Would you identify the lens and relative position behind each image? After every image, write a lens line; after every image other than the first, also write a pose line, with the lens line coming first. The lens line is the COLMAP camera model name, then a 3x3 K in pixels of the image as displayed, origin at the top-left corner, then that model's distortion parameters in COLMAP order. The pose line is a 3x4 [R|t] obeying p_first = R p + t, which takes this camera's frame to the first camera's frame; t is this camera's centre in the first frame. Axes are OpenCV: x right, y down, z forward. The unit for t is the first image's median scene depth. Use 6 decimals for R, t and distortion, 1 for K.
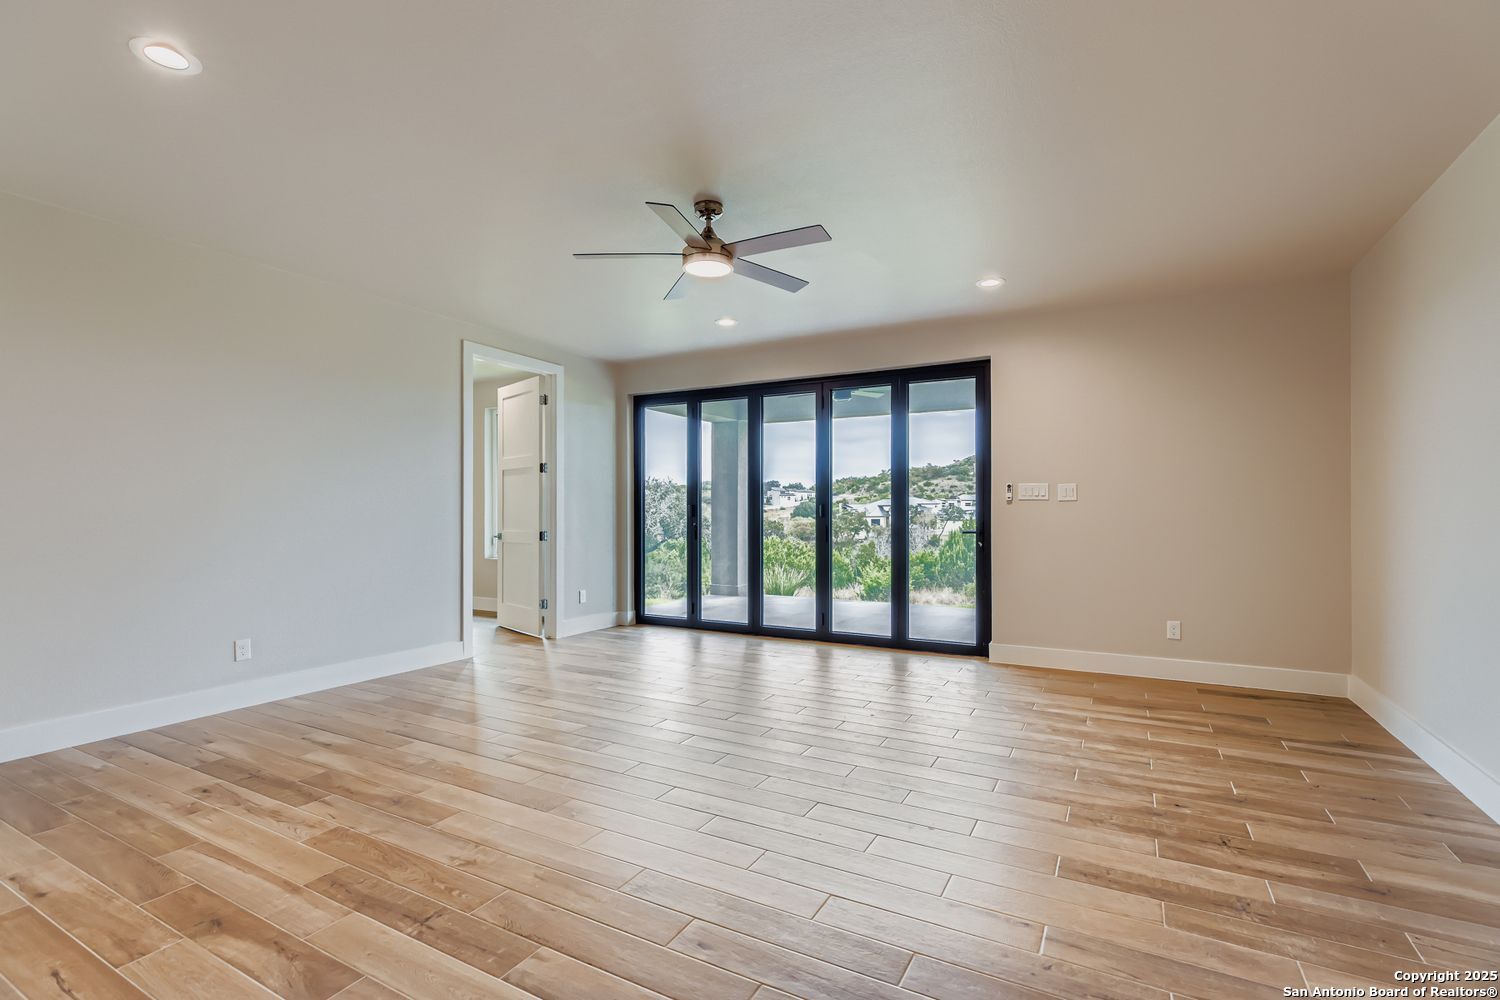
lens RADIAL K [[684.9, 0, 750.0], [0, 684.9, 500.0], [0, 0, 1]] dist [-0.004443, -0.000383]
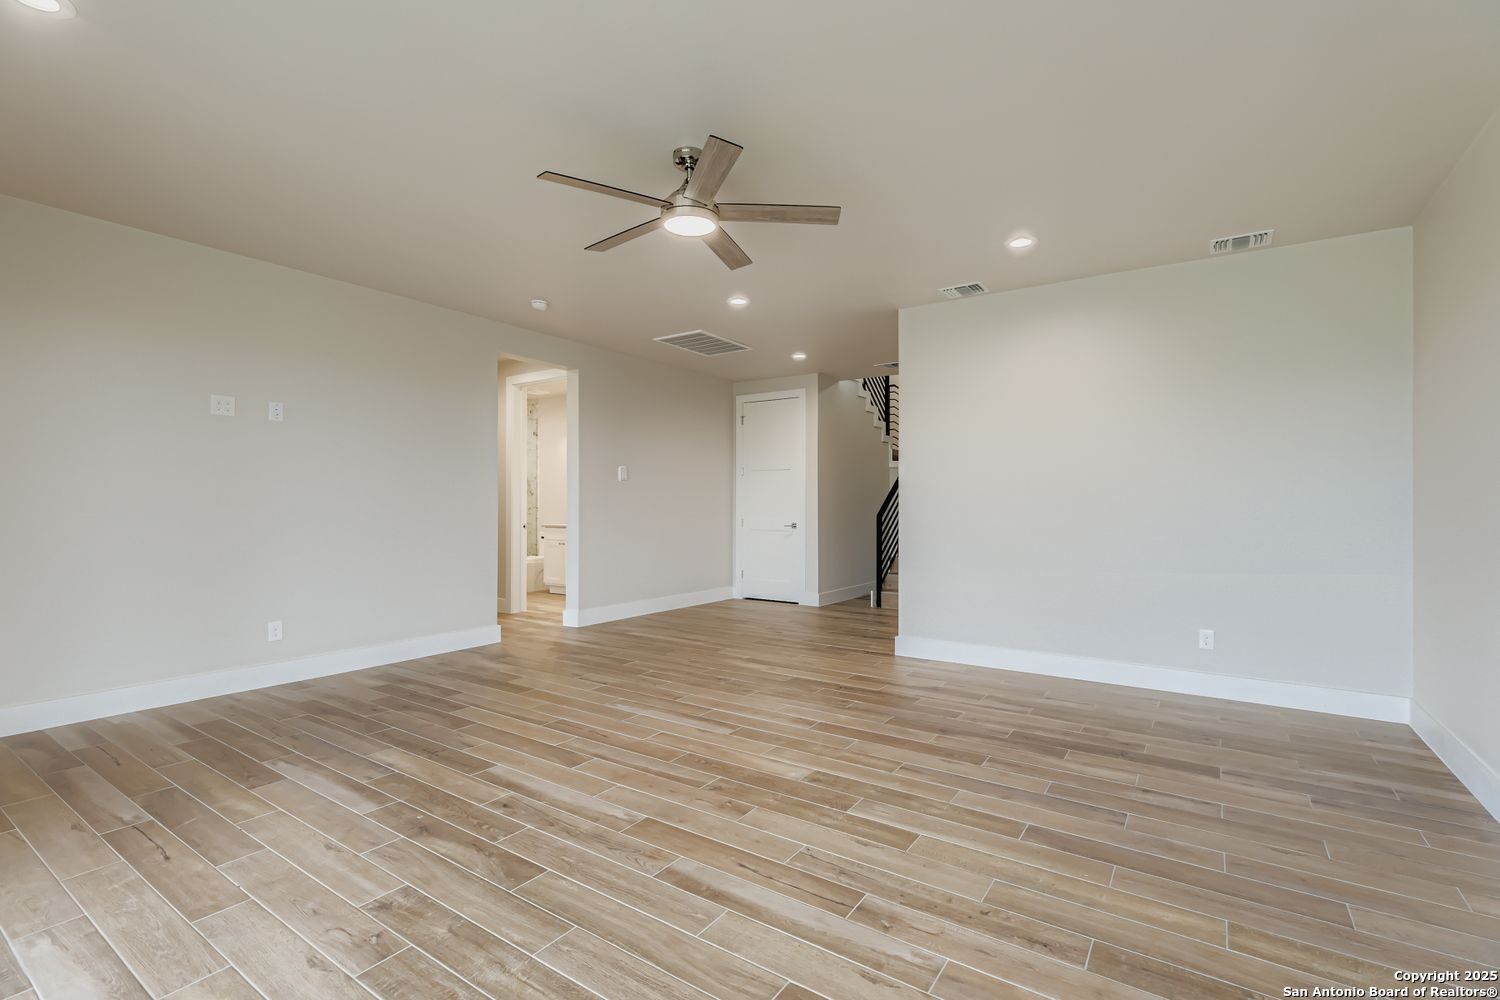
lens RADIAL K [[684.9, 0, 750.0], [0, 684.9, 500.0], [0, 0, 1]] dist [-0.004443, -0.000383]
pose [[-0.995339, -0.002272, 0.096410, -0.289900], [-0.003962, 0.999842, -0.017346, 0.034527], [-0.096356, -0.017647, -0.995191, 2.392424]]
